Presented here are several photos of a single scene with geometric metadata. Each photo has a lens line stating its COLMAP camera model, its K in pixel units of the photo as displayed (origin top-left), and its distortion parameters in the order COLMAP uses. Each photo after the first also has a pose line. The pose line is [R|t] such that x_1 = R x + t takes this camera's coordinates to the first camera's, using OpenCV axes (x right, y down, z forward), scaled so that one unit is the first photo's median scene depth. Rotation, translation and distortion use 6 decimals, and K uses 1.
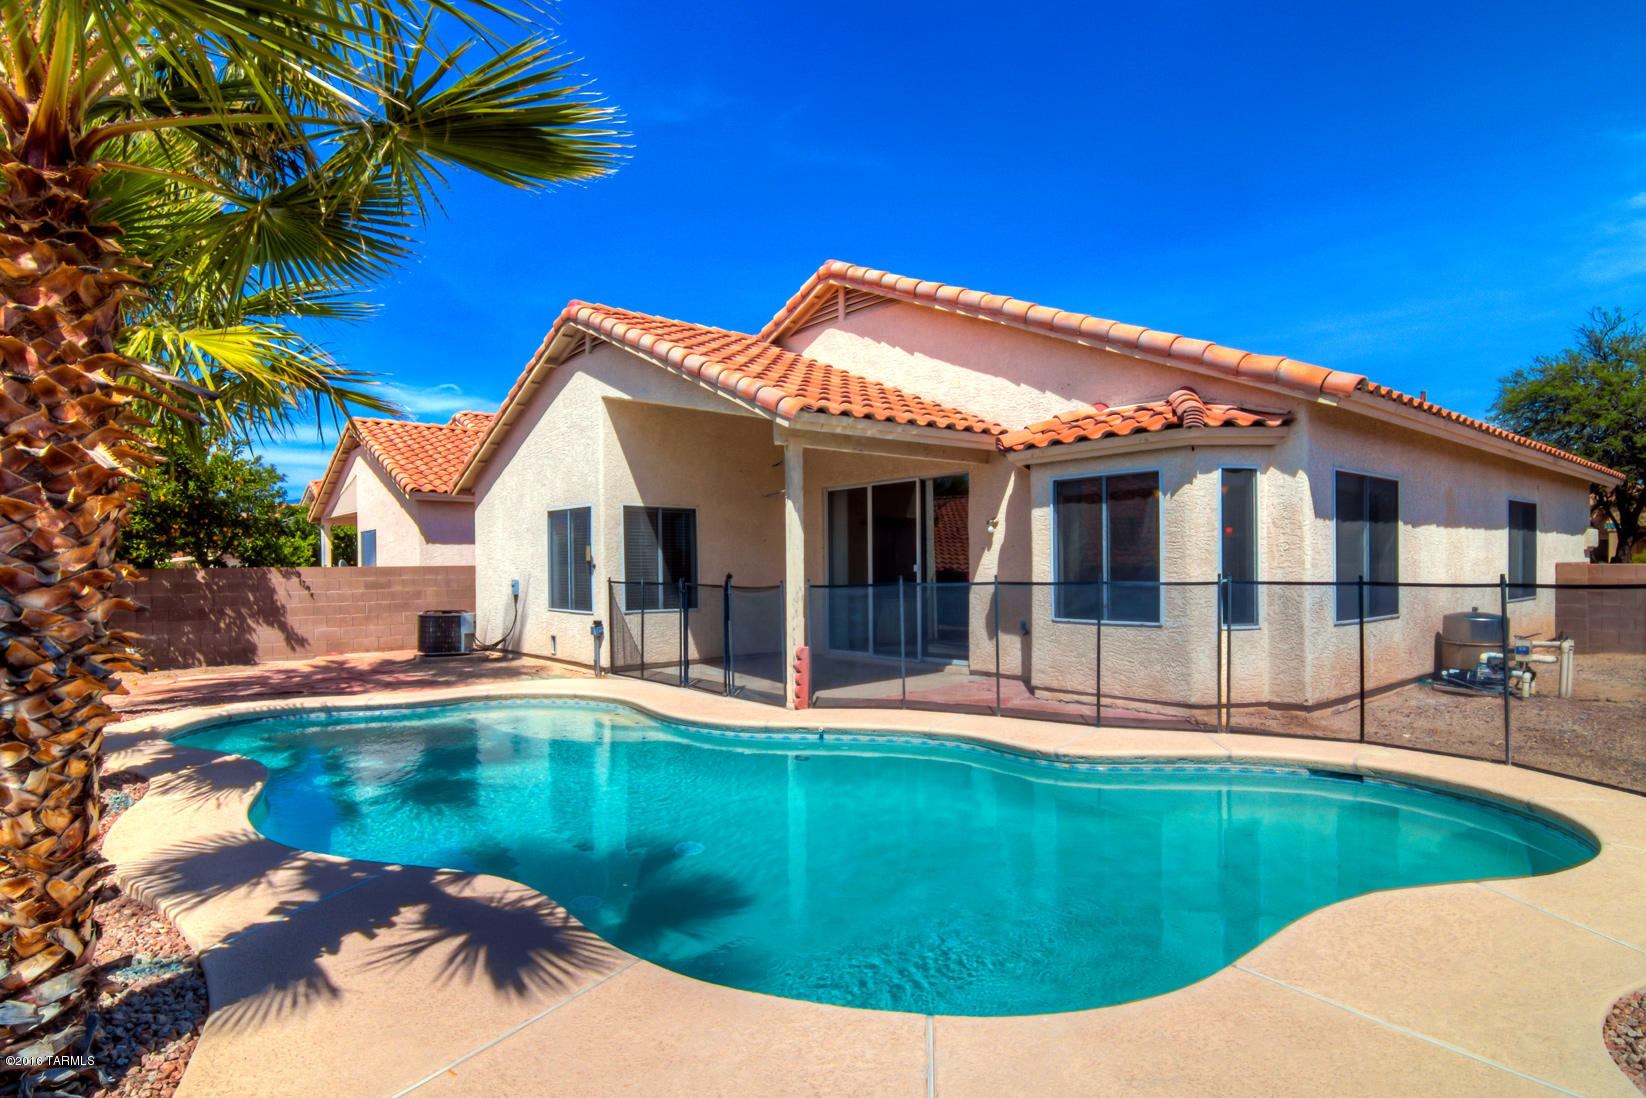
lens RADIAL K [[824.8, 0, 809.8], [0, 824.8, 562.7], [0, 0, 1]] dist [0.001142, -0.013856]
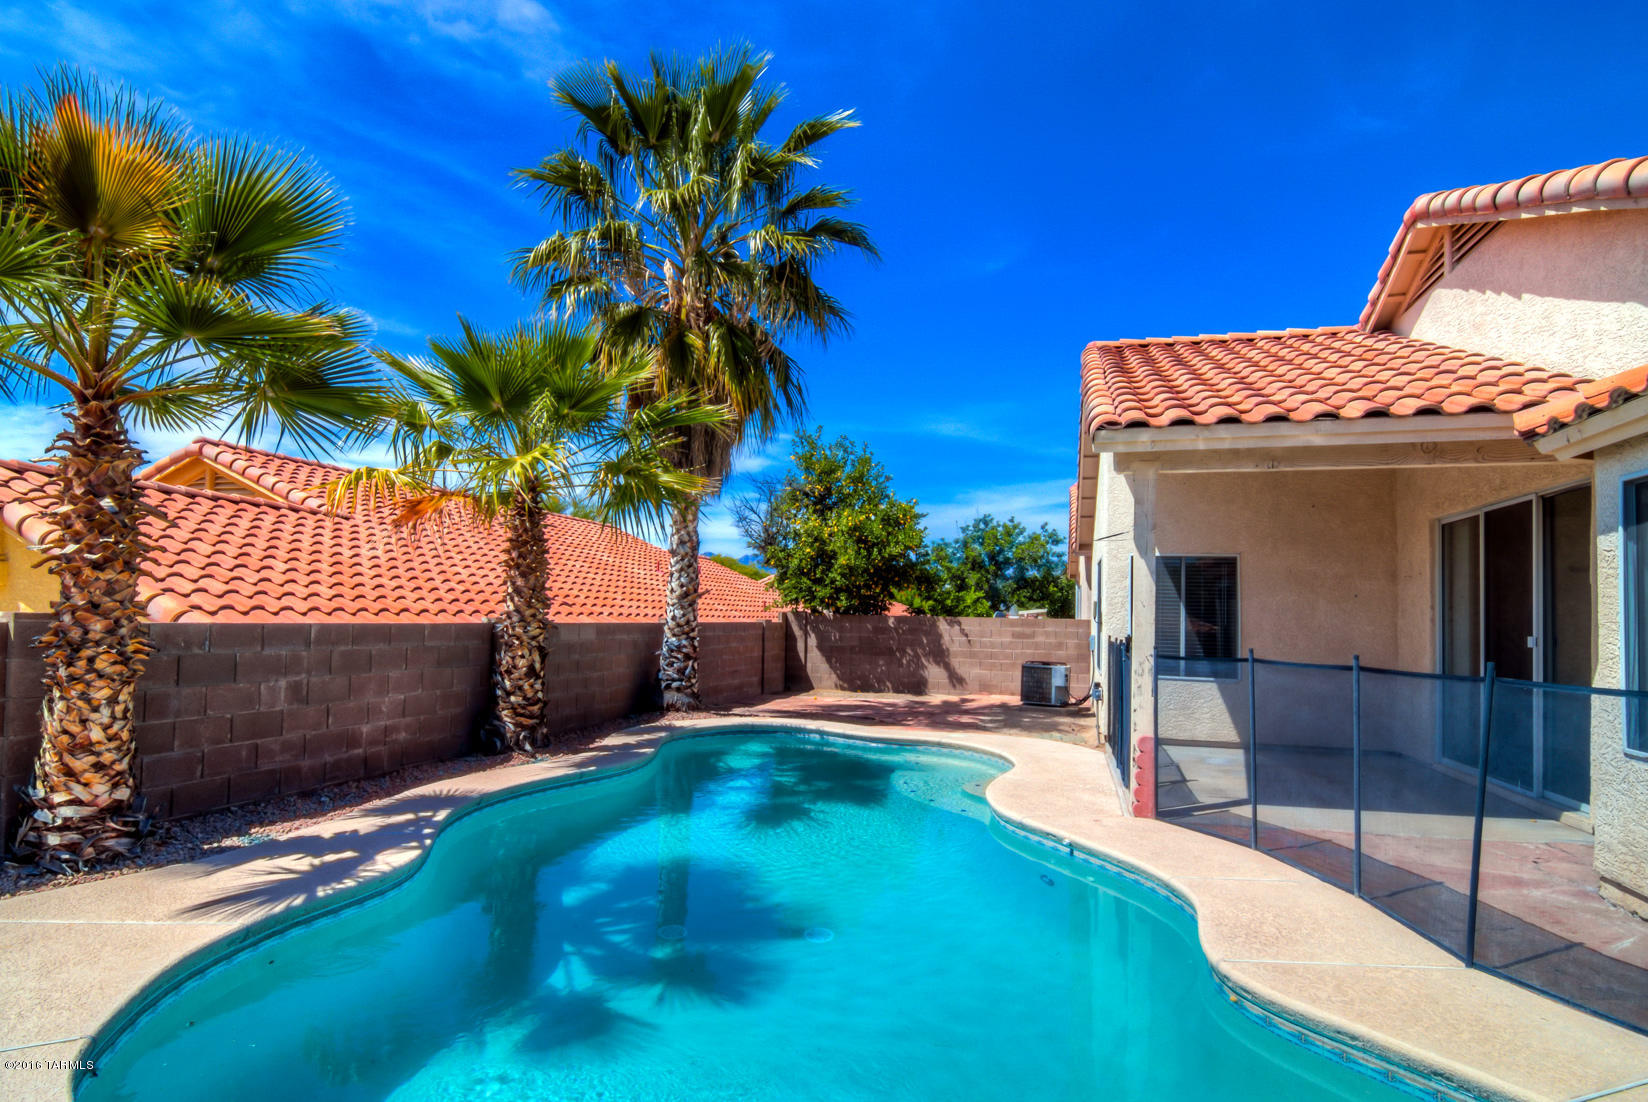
lens RADIAL K [[814.6, 0, 827.2], [0, 814.6, 576.1], [0, 0, 1]] dist [-0.001447, -0.013786]
pose [[0.588679, -0.015196, -0.808224, 0.363758], [-0.026054, 0.998947, -0.037759, -0.006836], [0.807947, 0.043286, 0.587664, 0.267917]]
